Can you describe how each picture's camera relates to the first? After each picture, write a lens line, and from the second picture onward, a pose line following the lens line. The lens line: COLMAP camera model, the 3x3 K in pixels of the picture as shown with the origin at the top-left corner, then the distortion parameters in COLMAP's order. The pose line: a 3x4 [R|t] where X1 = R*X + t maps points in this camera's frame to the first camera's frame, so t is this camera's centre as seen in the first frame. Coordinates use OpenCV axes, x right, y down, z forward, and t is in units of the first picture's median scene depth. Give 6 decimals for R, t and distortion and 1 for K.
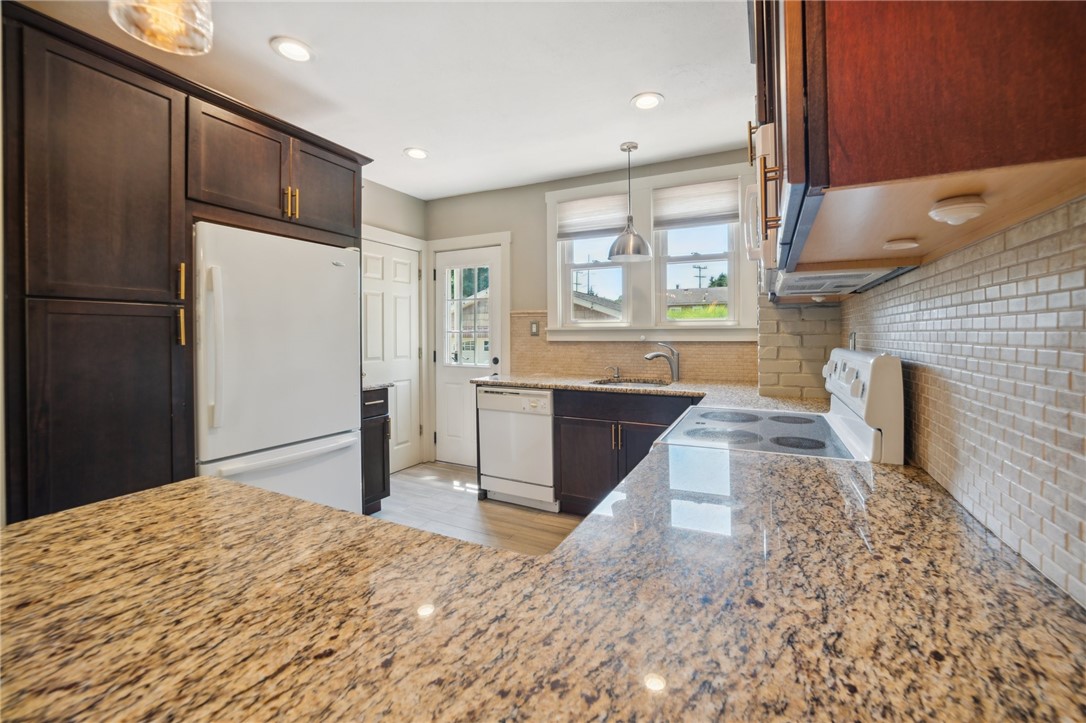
lens RADIAL K [[438.3, 0, 547.8], [0, 438.3, 335.4], [0, 0, 1]] dist [-0.041061, 0.011725]
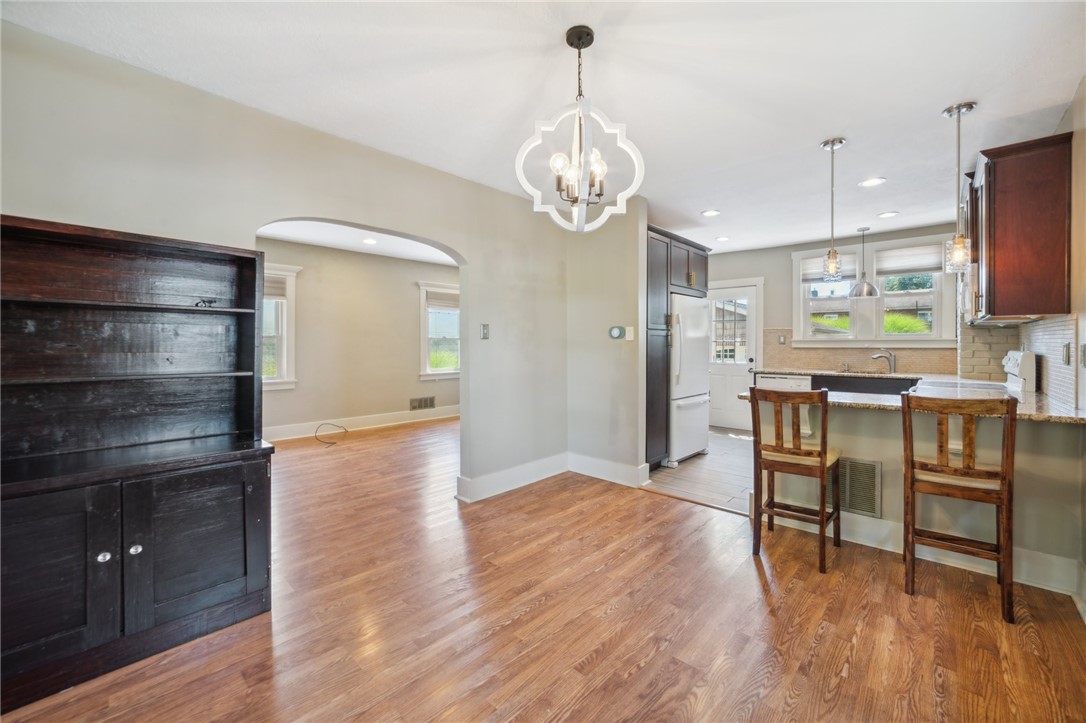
lens RADIAL K [[439.6, 0, 545.1], [0, 439.6, 350.5], [0, 0, 1]] dist [-0.035176, 0.012729]
pose [[0.961038, 0.006046, -0.276350, -0.505925], [-0.001808, 0.999877, 0.015588, 0.001101], [0.276410, -0.014482, 0.960931, -0.889130]]
